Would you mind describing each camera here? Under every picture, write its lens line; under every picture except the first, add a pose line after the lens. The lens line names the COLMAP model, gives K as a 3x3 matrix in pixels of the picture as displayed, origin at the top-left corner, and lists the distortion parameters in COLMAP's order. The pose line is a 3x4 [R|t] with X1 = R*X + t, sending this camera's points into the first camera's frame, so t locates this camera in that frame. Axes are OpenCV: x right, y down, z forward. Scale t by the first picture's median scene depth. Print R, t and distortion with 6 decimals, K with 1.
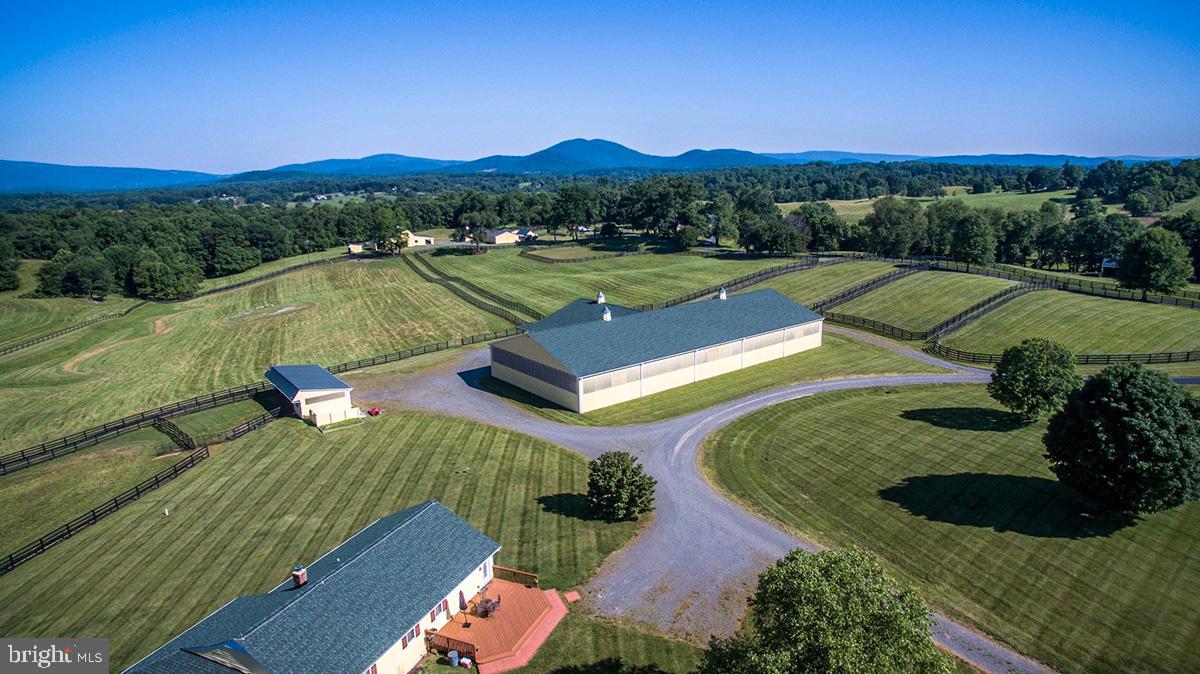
lens RADIAL K [[703.6, 0, 600.0], [0, 703.6, 337.0], [0, 0, 1]] dist [-0.129765, 0.112819]
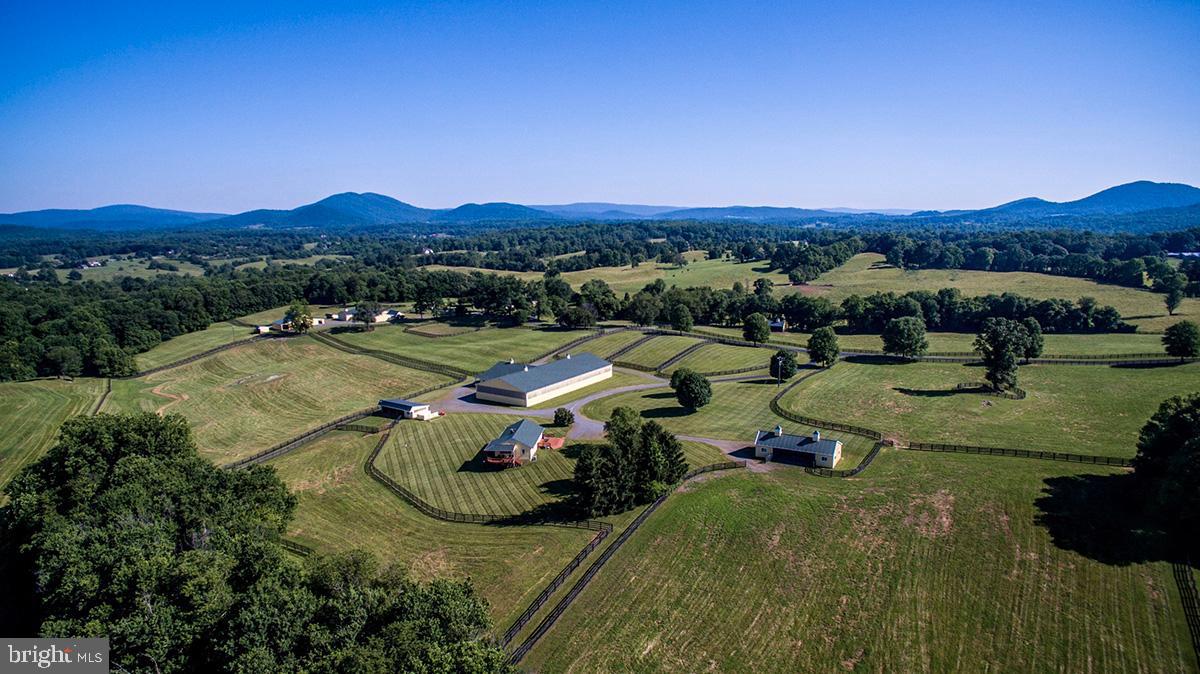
lens RADIAL K [[703.6, 0, 600.0], [0, 703.6, 337.0], [0, 0, 1]] dist [-0.129765, 0.112819]
pose [[0.950018, -0.045976, 0.308791, -0.192232], [0.067639, 0.995915, -0.059816, 0.008637], [-0.304780, 0.077713, 0.949247, -0.535764]]
